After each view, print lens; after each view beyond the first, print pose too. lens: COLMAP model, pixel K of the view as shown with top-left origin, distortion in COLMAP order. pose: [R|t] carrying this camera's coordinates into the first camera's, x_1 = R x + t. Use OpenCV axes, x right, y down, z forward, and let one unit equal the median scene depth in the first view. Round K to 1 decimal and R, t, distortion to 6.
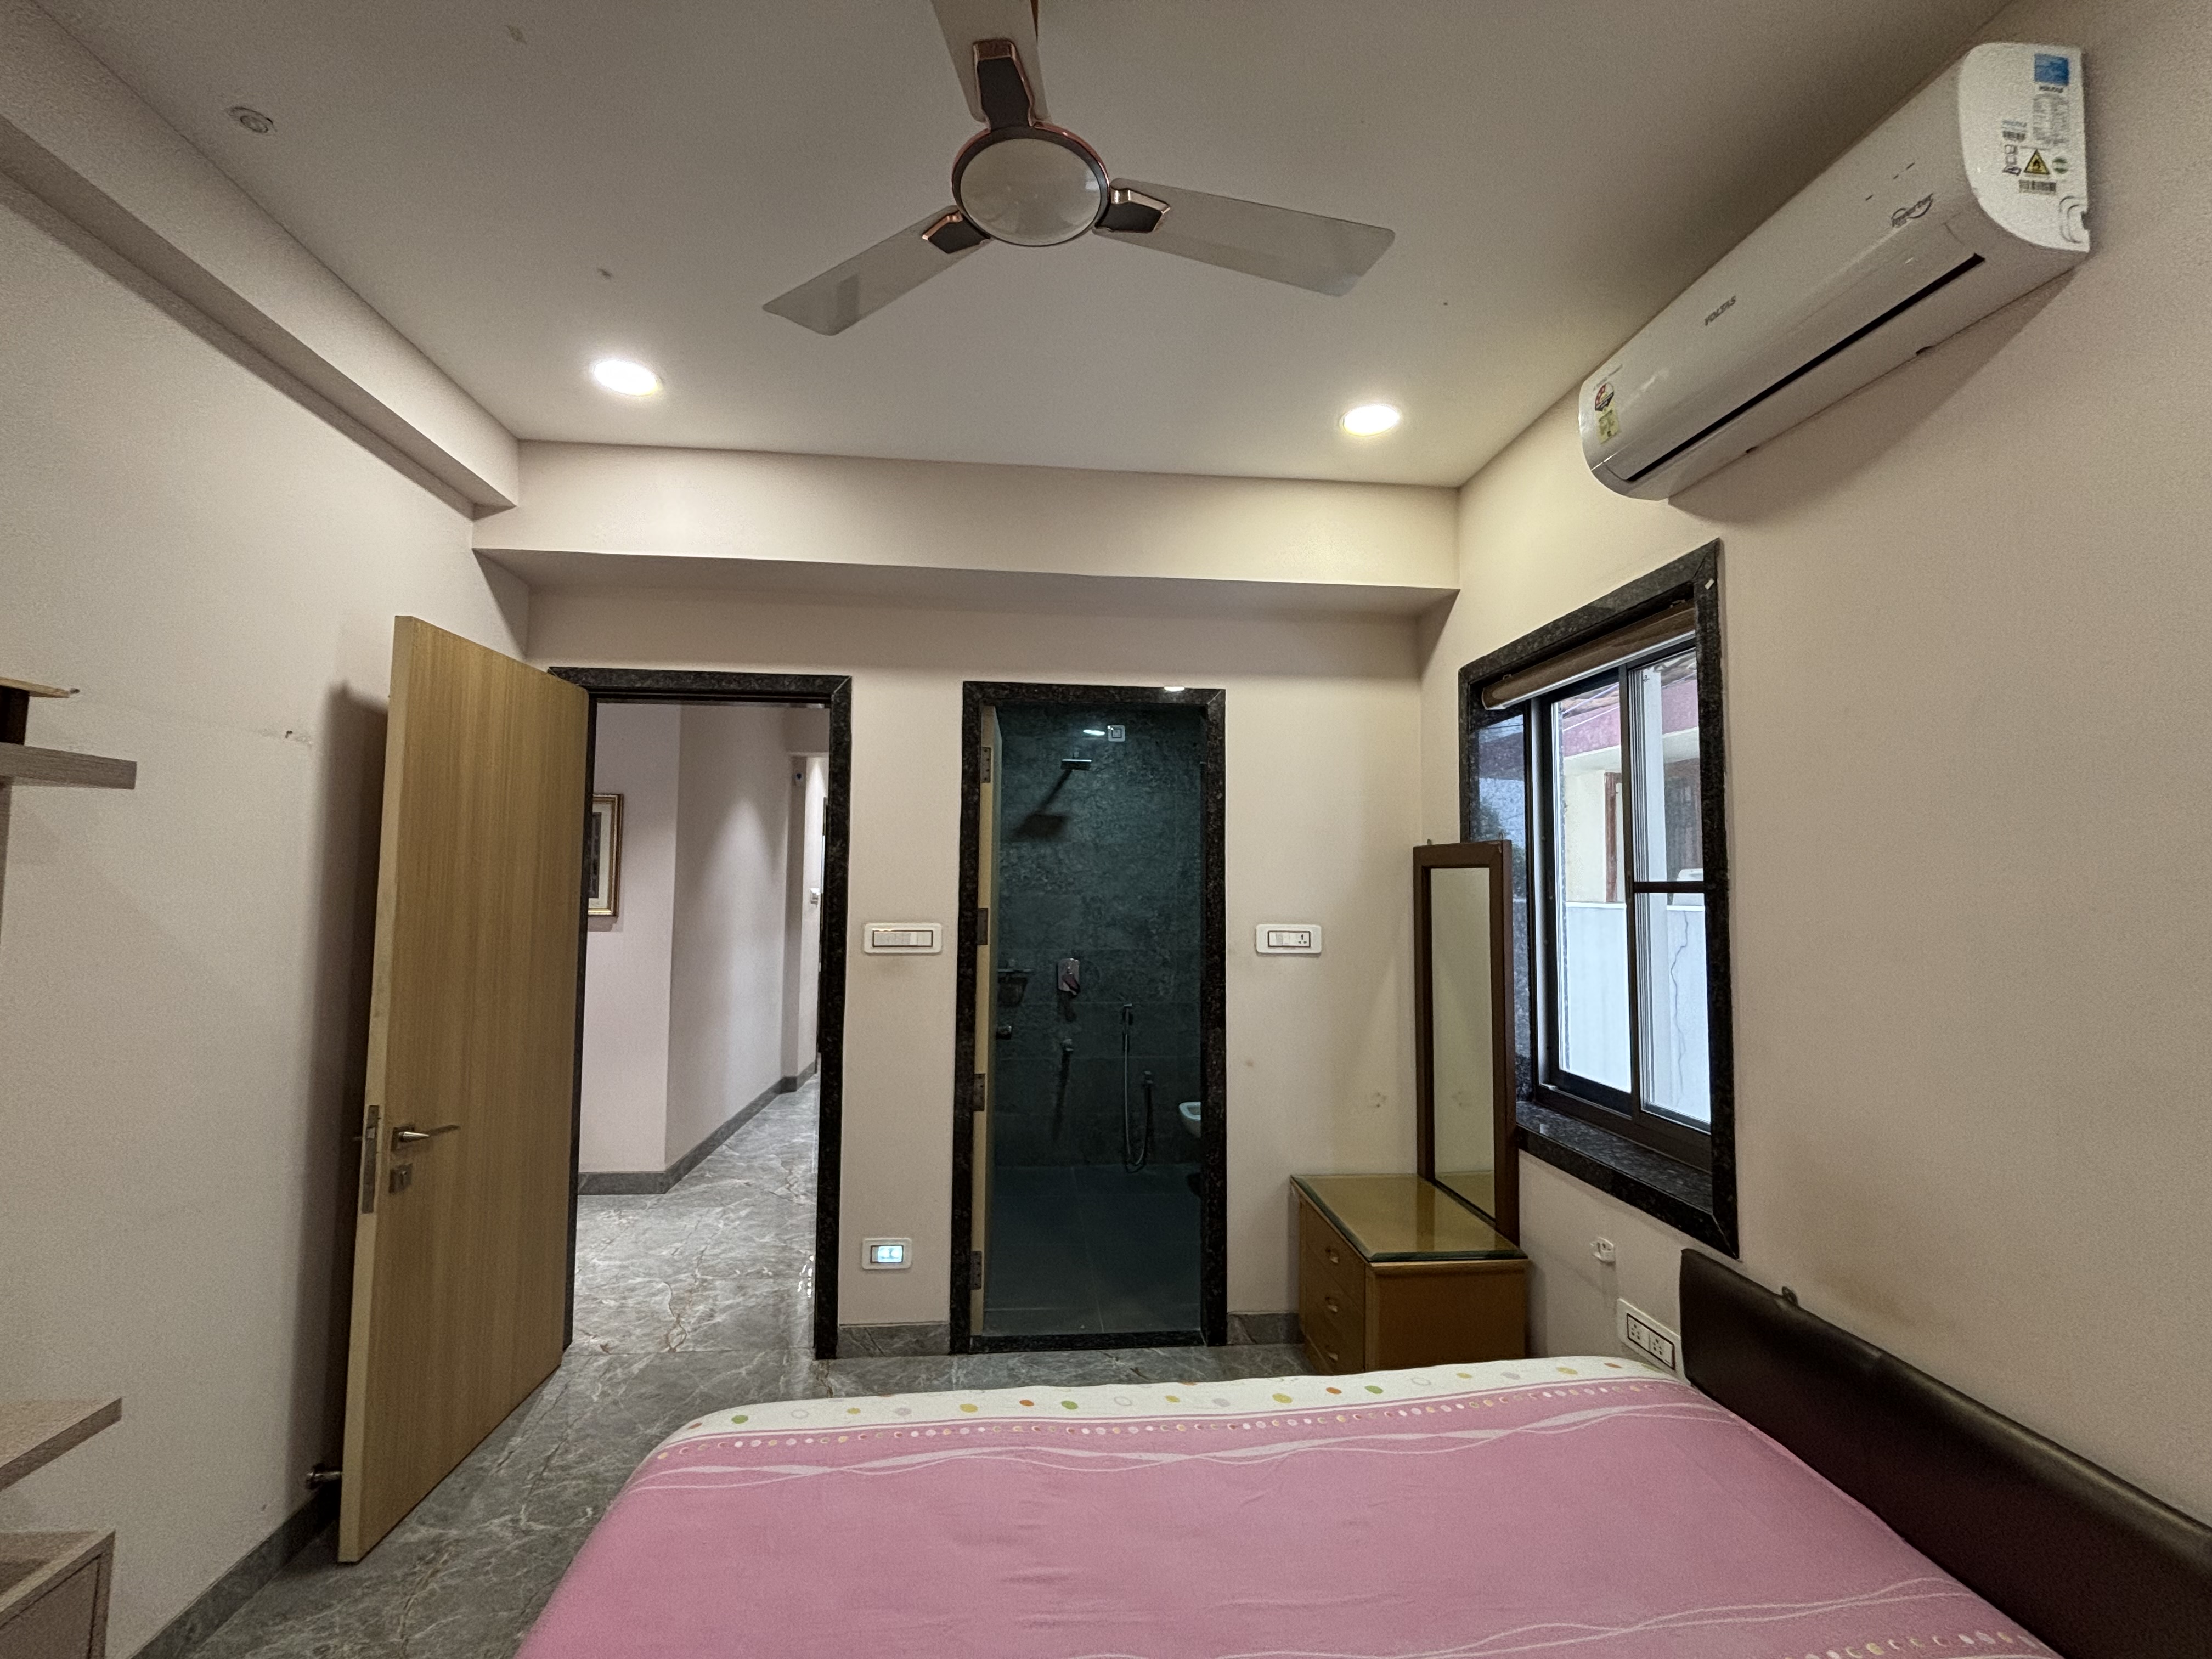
lens RADIAL K [[892.8, 0, 1106.0], [0, 892.8, 829.5], [0, 0, 1]] dist [-0.000339, -0.000017]
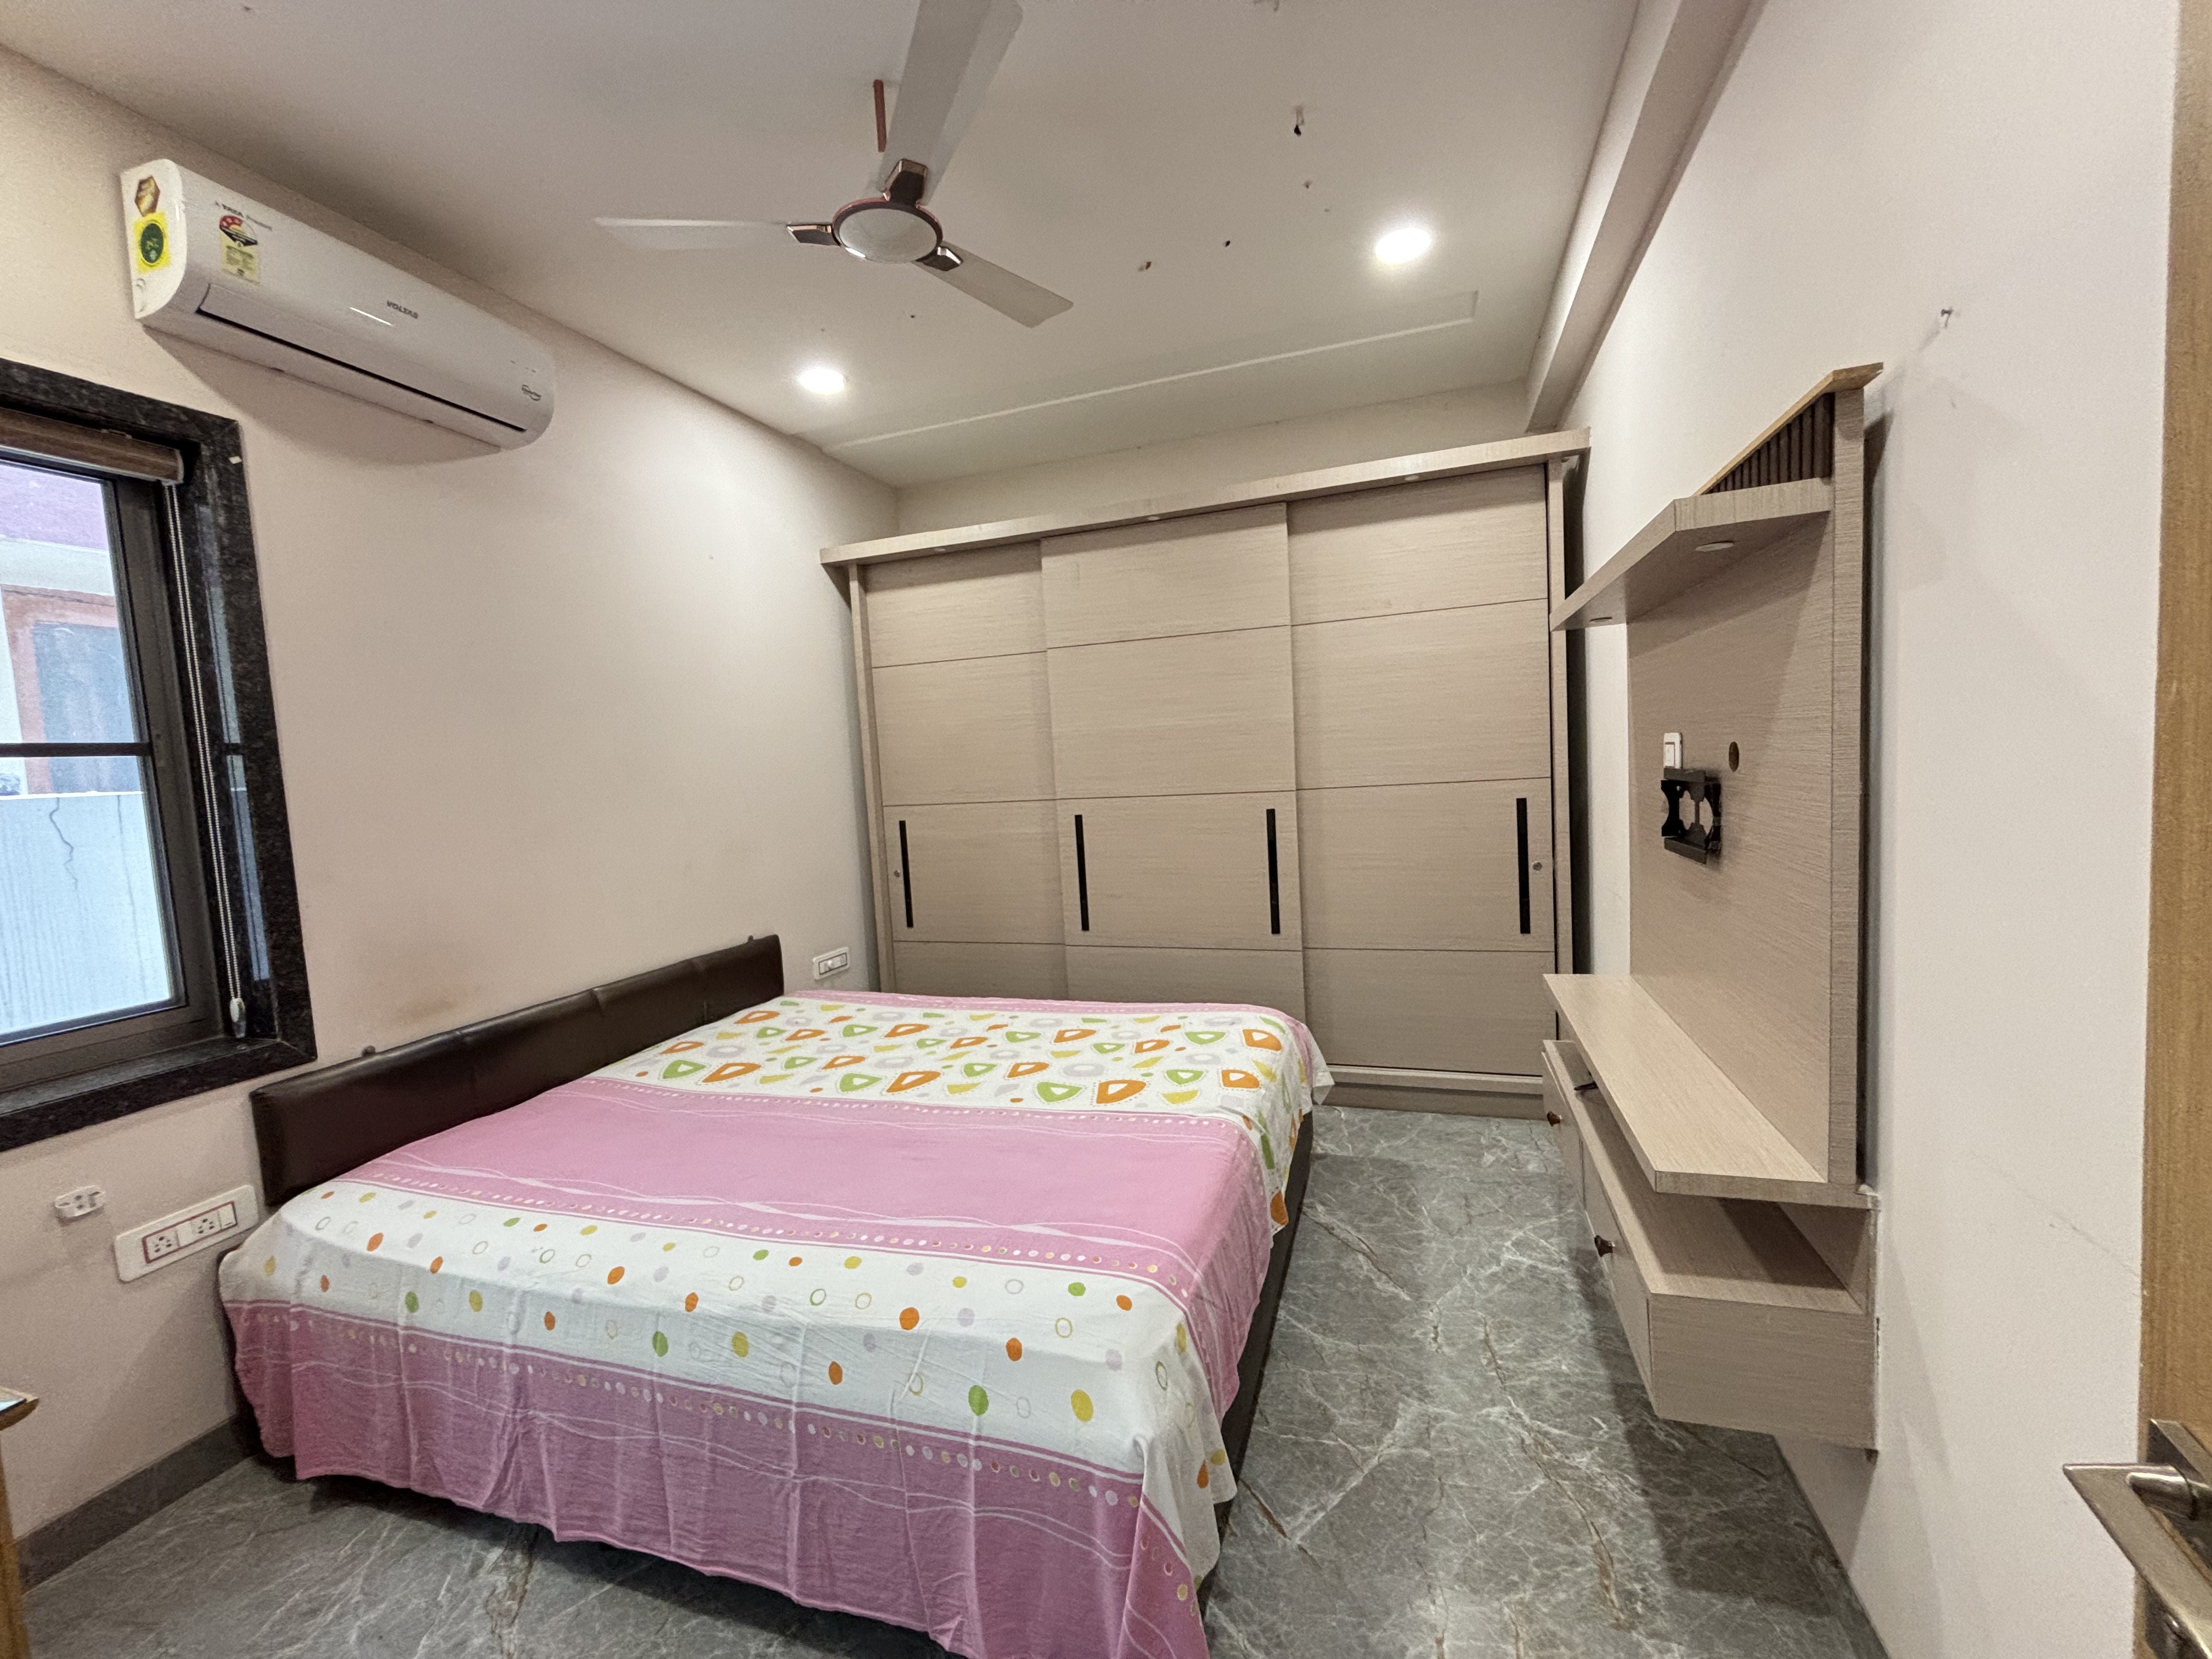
lens RADIAL K [[892.8, 0, 1106.0], [0, 892.8, 829.5], [0, 0, 1]] dist [-0.000339, -0.000017]
pose [[-0.910998, 0.010515, 0.412277, -0.691073], [0.023224, 0.999397, 0.025827, 0.159309], [-0.411756, 0.033103, -0.910693, 1.527422]]
